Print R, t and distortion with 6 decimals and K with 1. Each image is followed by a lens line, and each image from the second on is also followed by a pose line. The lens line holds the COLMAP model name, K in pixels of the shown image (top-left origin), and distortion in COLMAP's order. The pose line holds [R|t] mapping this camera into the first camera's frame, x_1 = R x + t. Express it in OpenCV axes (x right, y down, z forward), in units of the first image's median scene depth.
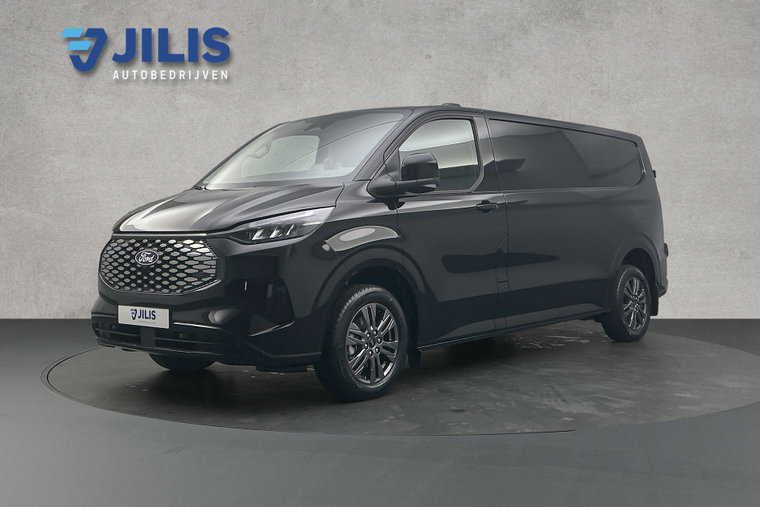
lens RADIAL K [[592.8, 0, 379.9], [0, 592.8, 253.4], [0, 0, 1]] dist [-0.002783, 0.002766]
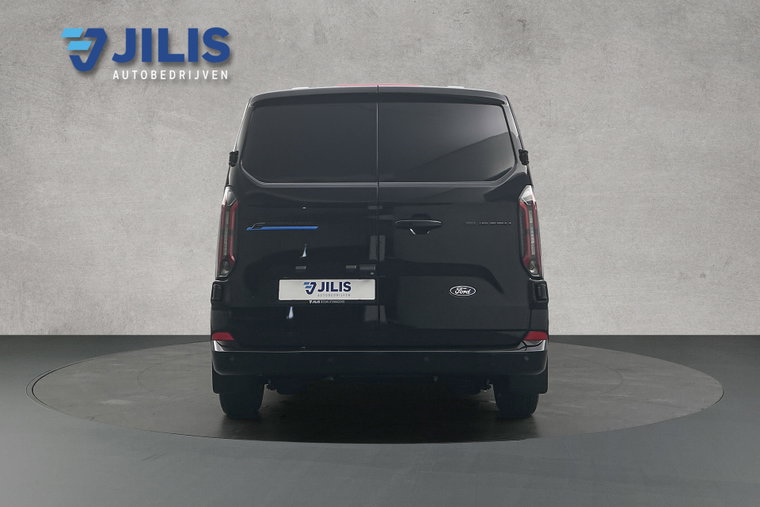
lens RADIAL K [[592.8, 0, 379.9], [0, 592.8, 253.1], [0, 0, 1]] dist [-0.002783, 0.002766]
pose [[1.000000, -0.000014, 0.000028, 0.066735], [0.000014, 1.000000, -0.000390, -0.037165], [-0.000028, 0.000390, 1.000000, -0.070207]]
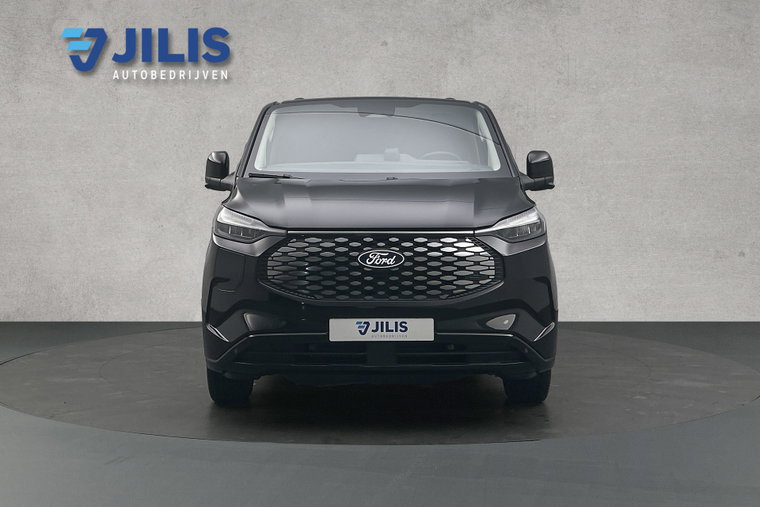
lens RADIAL K [[592.8, 0, 379.9], [0, 592.8, 253.7], [0, 0, 1]] dist [-0.002783, 0.002766]
pose [[1.000000, -0.000078, -0.000130, 0.074271], [0.000078, 1.000000, 0.000392, 0.001841], [0.000130, -0.000392, 1.000000, 0.056665]]
